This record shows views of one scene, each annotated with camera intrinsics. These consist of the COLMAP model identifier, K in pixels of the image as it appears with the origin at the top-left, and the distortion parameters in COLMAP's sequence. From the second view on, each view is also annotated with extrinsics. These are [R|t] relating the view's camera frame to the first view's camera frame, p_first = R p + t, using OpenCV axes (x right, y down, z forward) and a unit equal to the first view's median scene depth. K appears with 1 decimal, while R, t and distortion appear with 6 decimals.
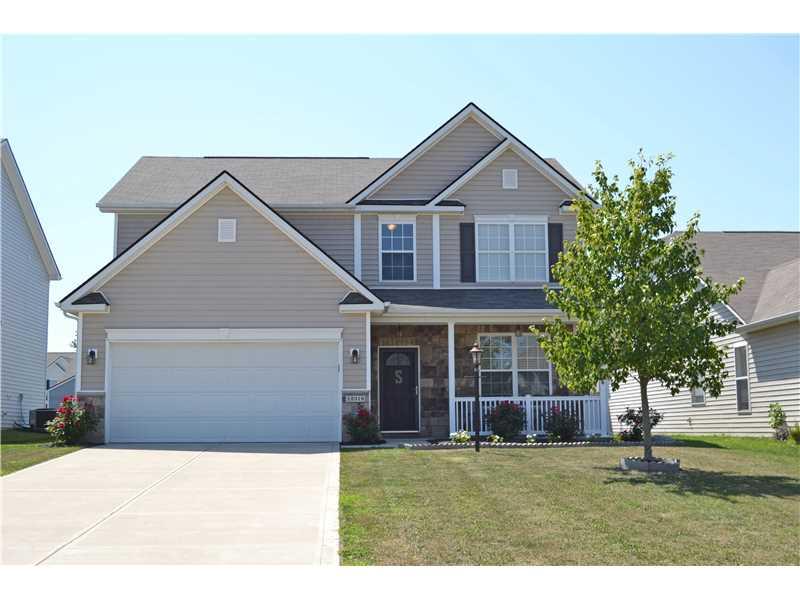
lens RADIAL K [[1054.8, 0, 400.0], [0, 1054.8, 300.0], [0, 0, 1]] dist [0.000692, -0.001642]
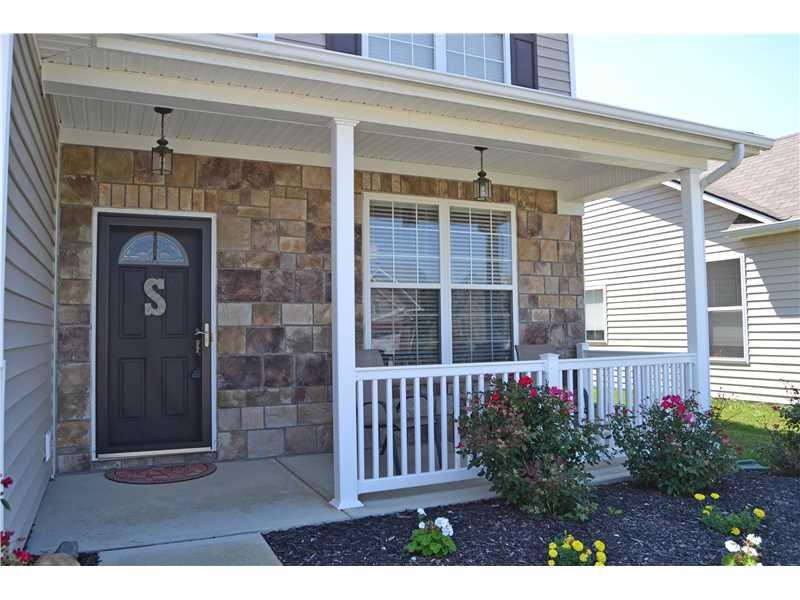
lens RADIAL K [[642.4, 0, 400.0], [0, 642.4, 300.0], [0, 0, 1]] dist [-0.083212, 0.008562]
pose [[0.930283, 0.014967, 0.366537, -0.002776], [-0.039240, 0.997495, 0.058862, 0.057859], [-0.364738, -0.069142, 0.928540, 0.769170]]
